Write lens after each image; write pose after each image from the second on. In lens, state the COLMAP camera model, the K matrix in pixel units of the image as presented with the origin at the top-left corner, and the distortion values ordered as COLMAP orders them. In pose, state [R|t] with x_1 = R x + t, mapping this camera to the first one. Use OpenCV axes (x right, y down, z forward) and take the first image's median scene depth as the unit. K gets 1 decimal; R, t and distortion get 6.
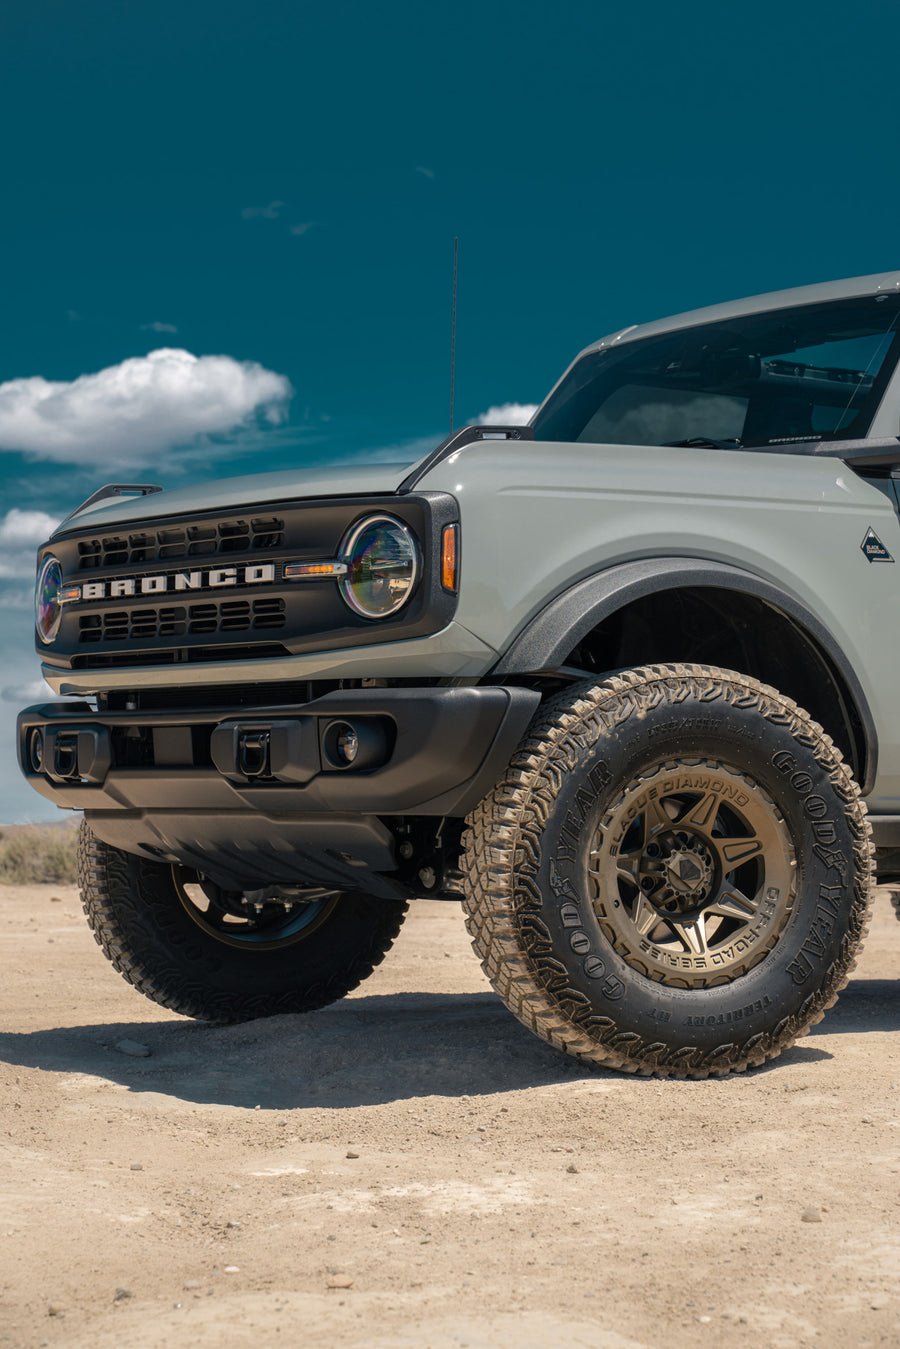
lens RADIAL K [[3083.0, 0, 443.3], [0, 3083.0, 660.9], [0, 0, 1]] dist [0.343193, 0.000000]
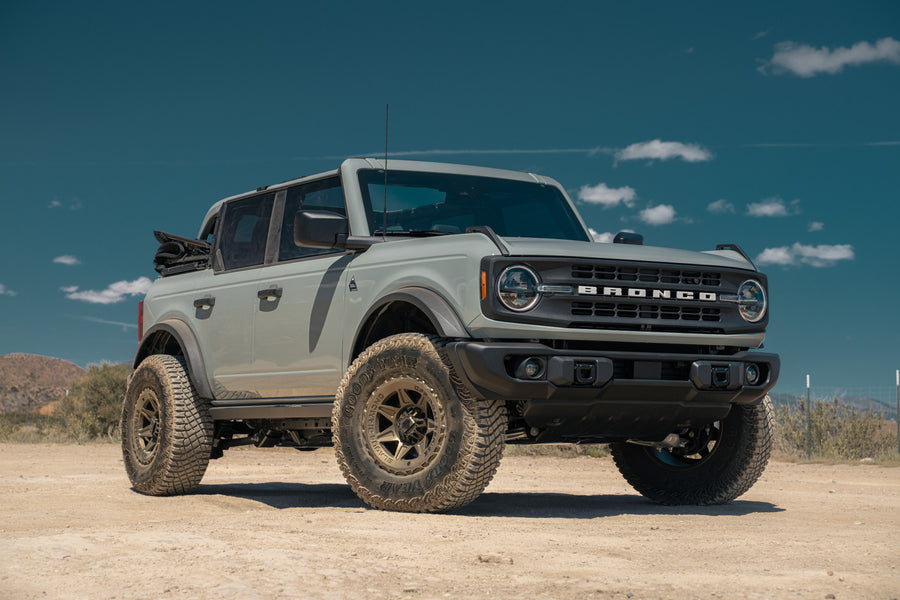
lens RADIAL K [[1867.4, 0, 440.8], [0, 1867.4, 291.5], [0, 0, 1]] dist [0.280893, 0.000000]
pose [[0.094576, 0.069767, 0.993070, -1.474801], [-0.052119, 0.996520, -0.065046, 0.069302], [-0.994152, -0.045606, 0.097884, 1.083253]]
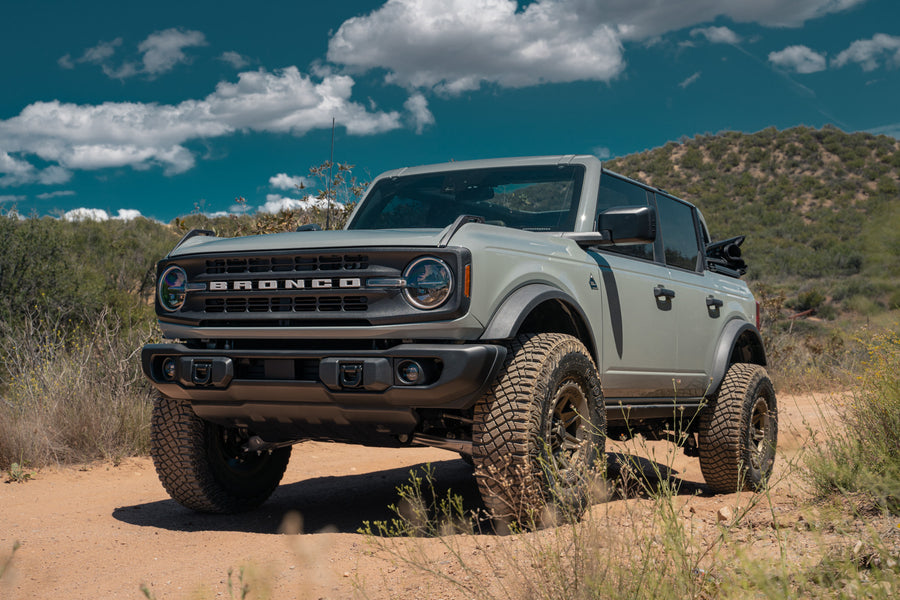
lens RADIAL K [[1325.0, 0, 454.1], [0, 1325.0, 302.4], [0, 0, 1]] dist [0.115113, 0.000000]
pose [[0.918040, 0.039132, 0.394552, -0.336418], [-0.035593, 0.999234, -0.016287, -0.004554], [-0.394887, 0.000909, 0.918729, 0.208755]]
